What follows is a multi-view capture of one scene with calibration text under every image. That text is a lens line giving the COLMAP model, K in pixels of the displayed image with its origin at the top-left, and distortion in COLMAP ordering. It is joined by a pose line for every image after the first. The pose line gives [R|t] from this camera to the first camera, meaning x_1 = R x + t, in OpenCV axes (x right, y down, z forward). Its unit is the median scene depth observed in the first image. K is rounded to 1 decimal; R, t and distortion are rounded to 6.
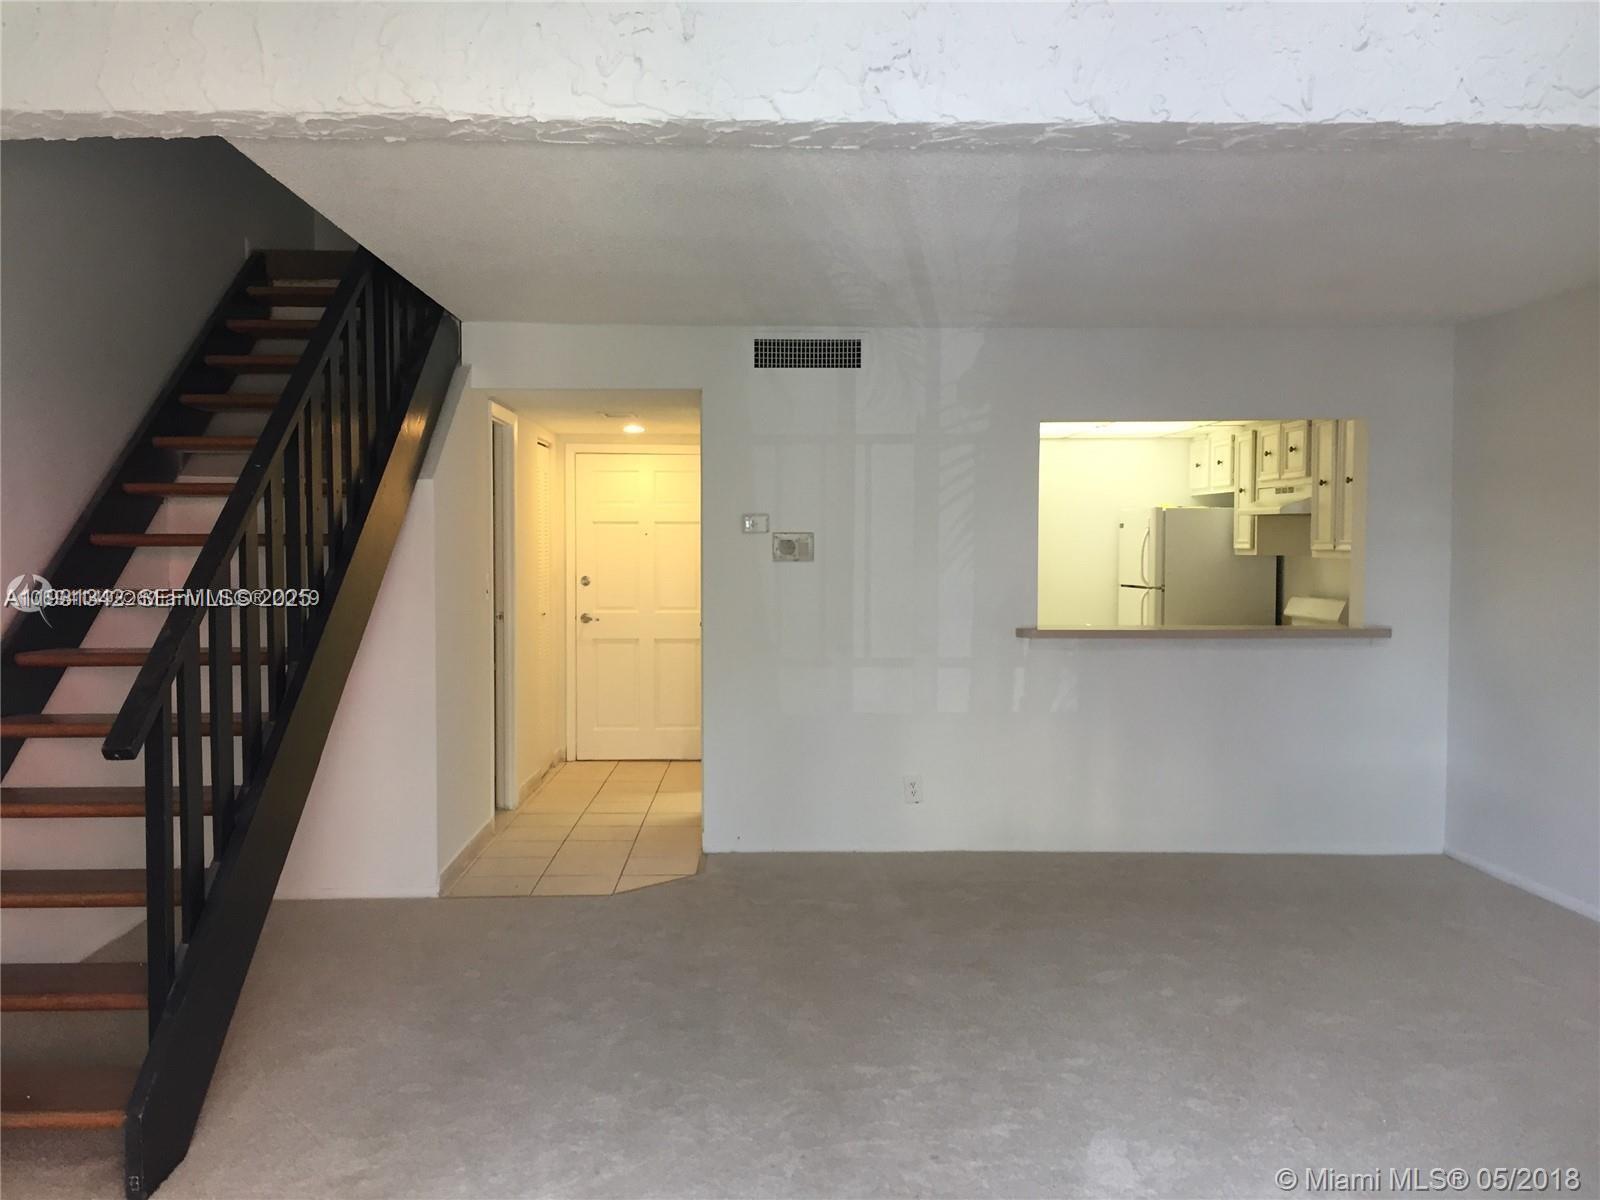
lens RADIAL K [[1342.5, 0, 800.0], [0, 1342.5, 600.0], [0, 0, 1]] dist [0.006141, 0.003388]
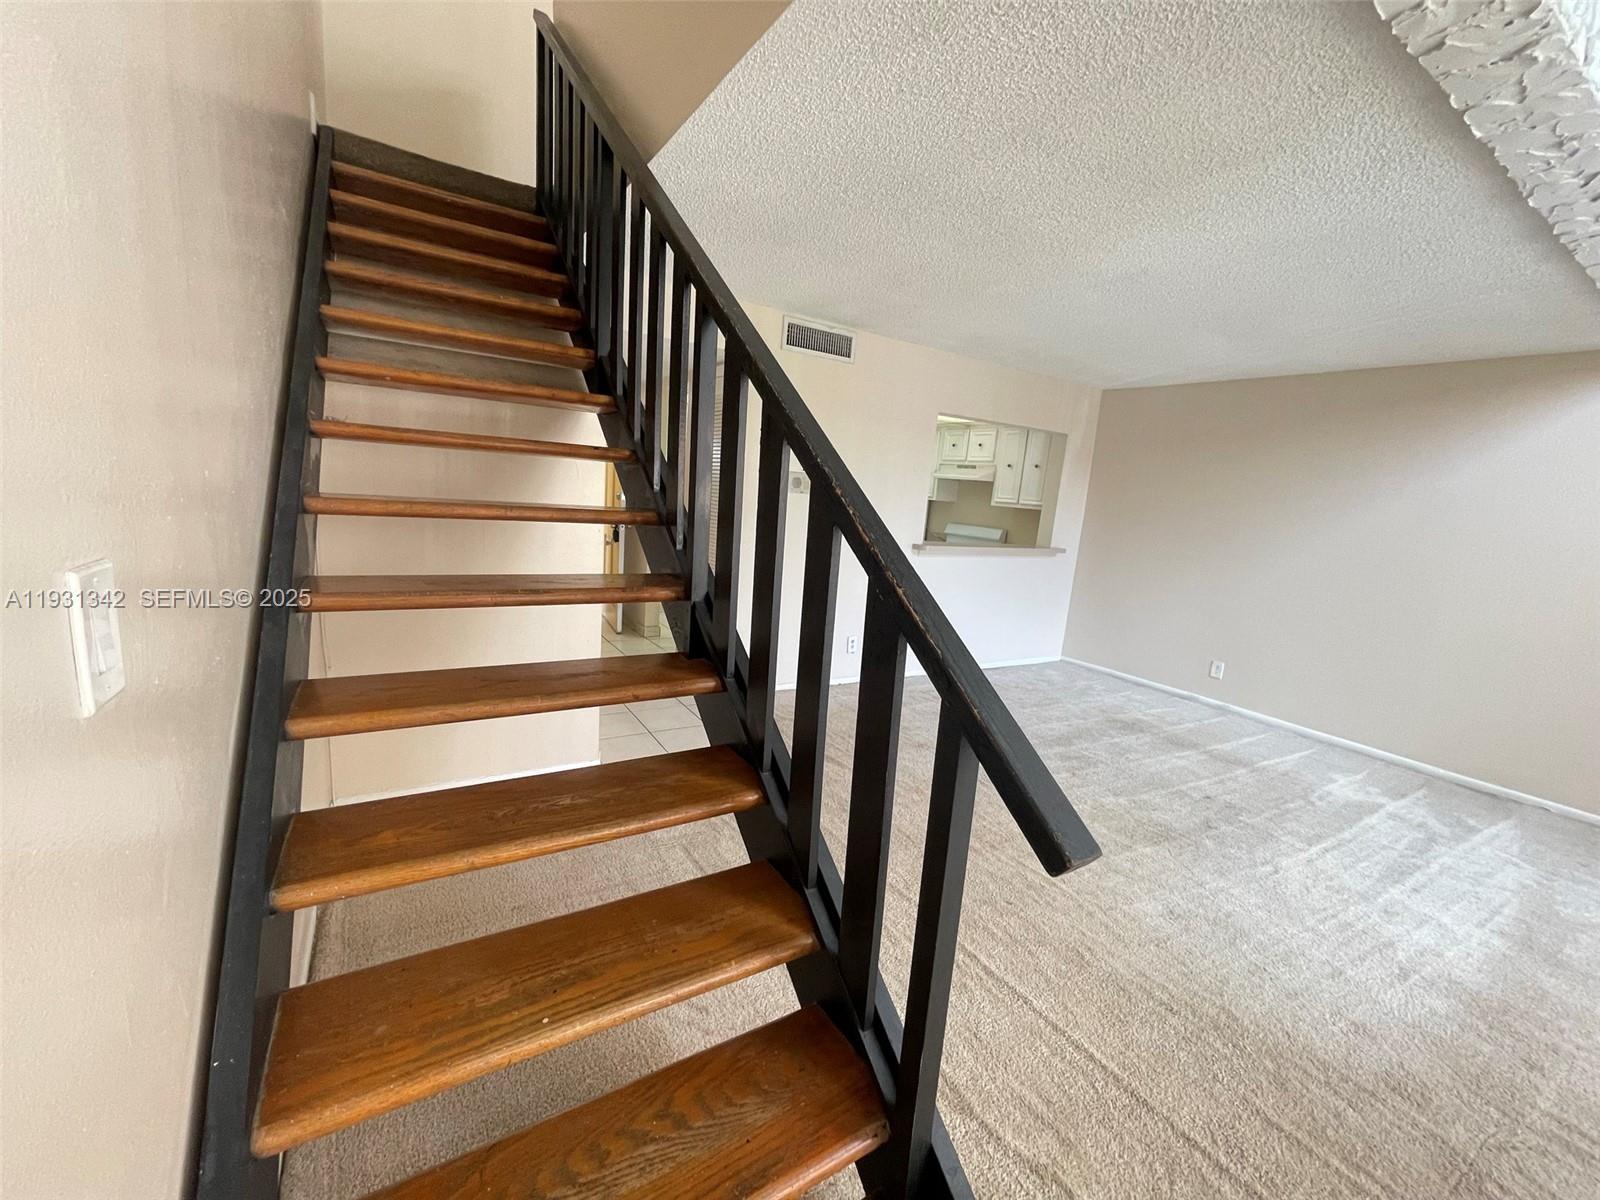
lens RADIAL K [[640.7, 0, 795.2], [0, 640.7, 611.9], [0, 0, 1]] dist [-0.010356, -0.000584]
pose [[0.863488, -0.028838, 0.503544, -0.391080], [-0.059227, 0.985659, 0.158012, -0.012628], [-0.500880, -0.166265, 0.849397, 0.453299]]
